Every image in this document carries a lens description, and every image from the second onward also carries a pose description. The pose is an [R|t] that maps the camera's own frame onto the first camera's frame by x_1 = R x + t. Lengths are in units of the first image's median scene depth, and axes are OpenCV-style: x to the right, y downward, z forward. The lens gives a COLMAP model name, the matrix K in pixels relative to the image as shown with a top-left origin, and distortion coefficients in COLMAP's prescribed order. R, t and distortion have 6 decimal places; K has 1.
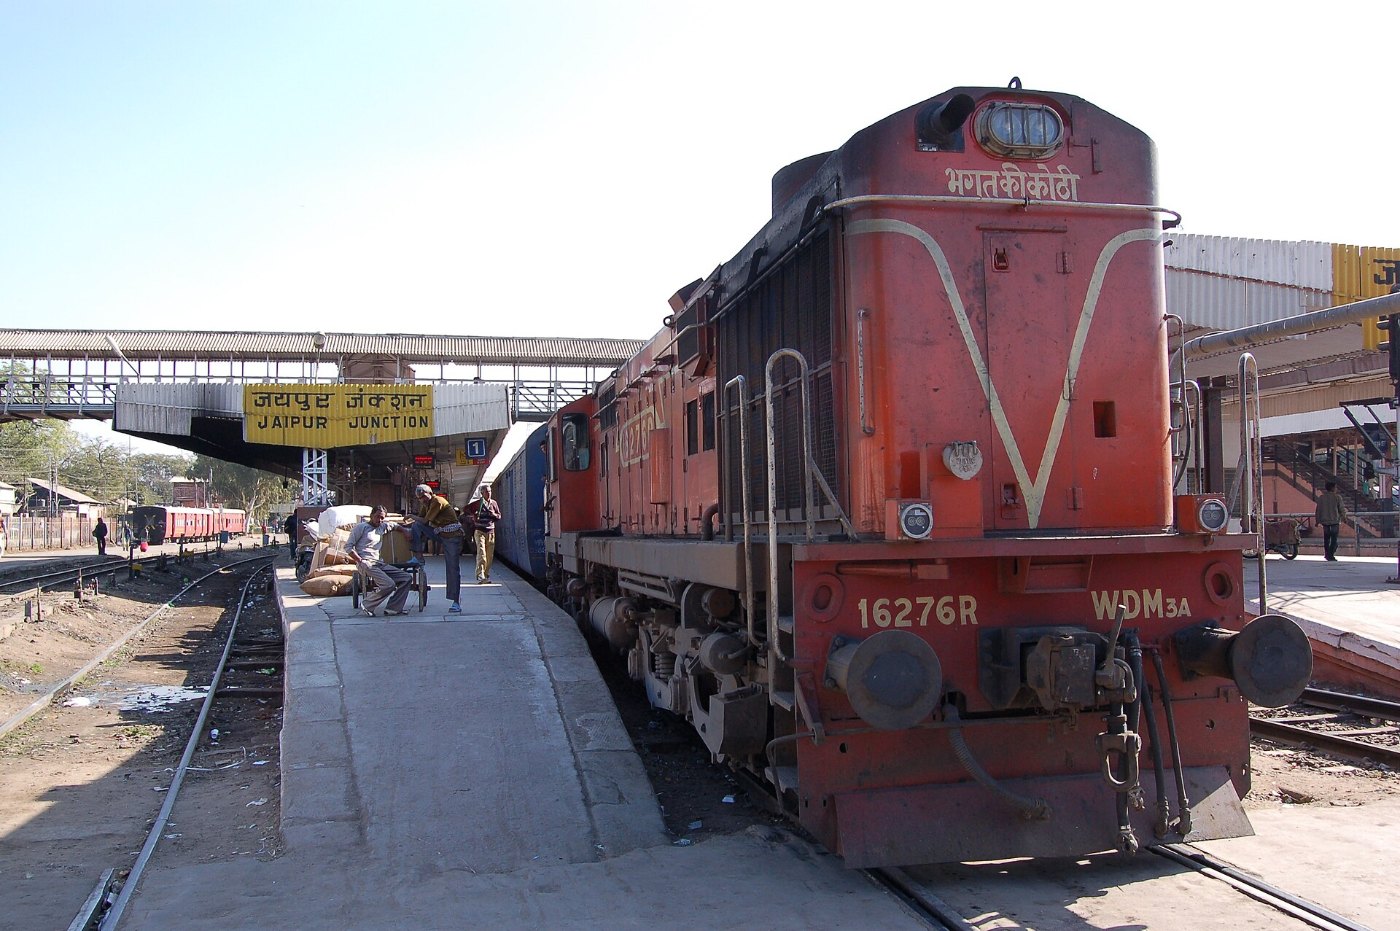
lens RADIAL K [[1239.6, 0, 701.1], [0, 1239.6, 483.0], [0, 0, 1]] dist [-0.076500, 0.001594]
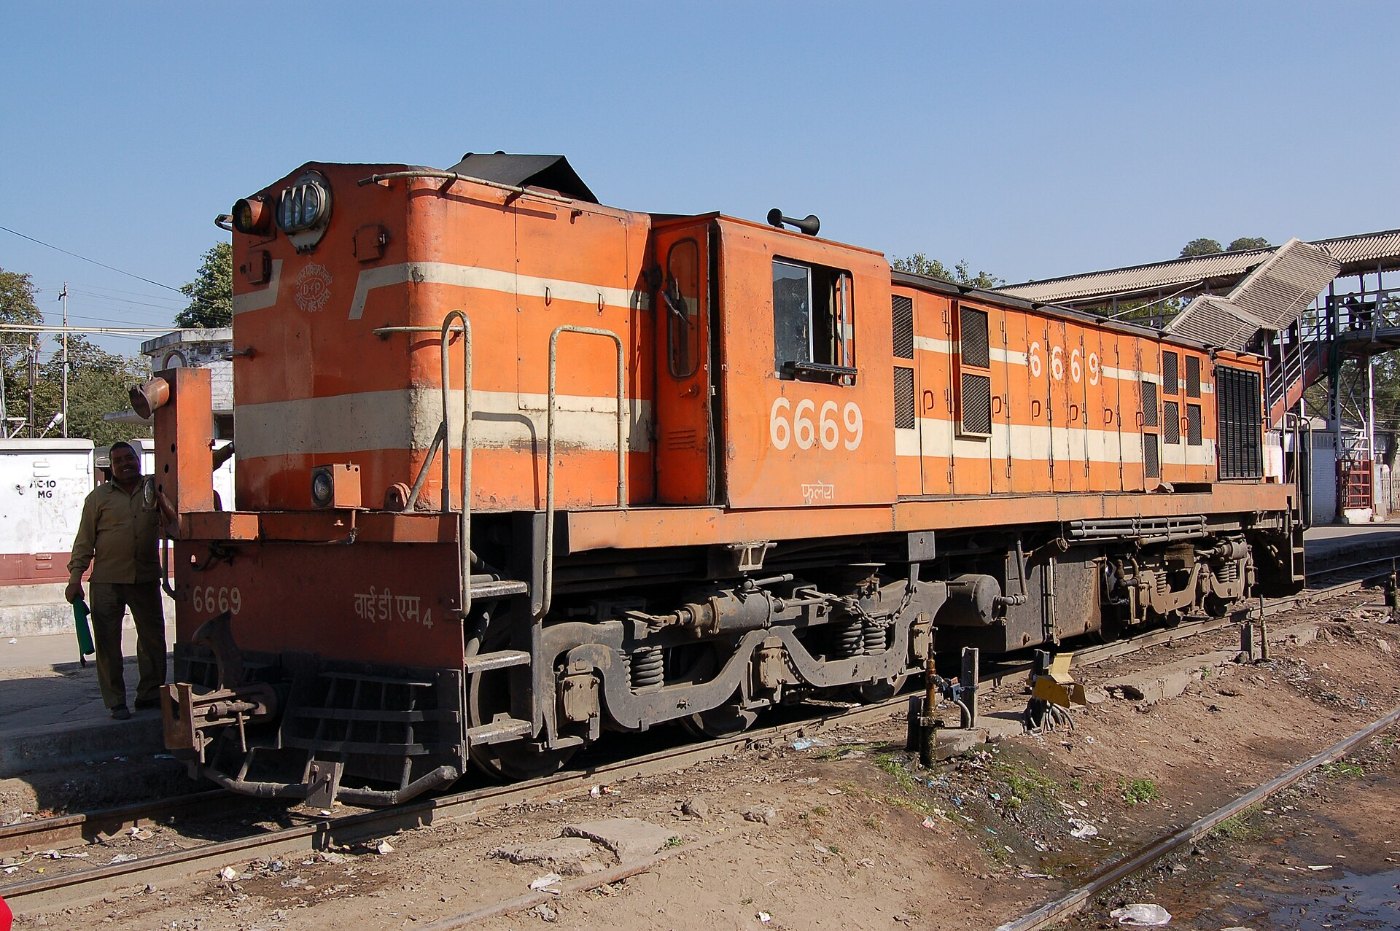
lens RADIAL K [[1384.8, 0, 700.0], [0, 1384.8, 465.5], [0, 0, 1]] dist [-0.072028, 0.007125]
pose [[0.514475, -0.022872, -0.857200, -0.056071], [0.045015, 0.998986, 0.000362, 0.003604], [0.856323, -0.038773, 0.514983, 0.203848]]
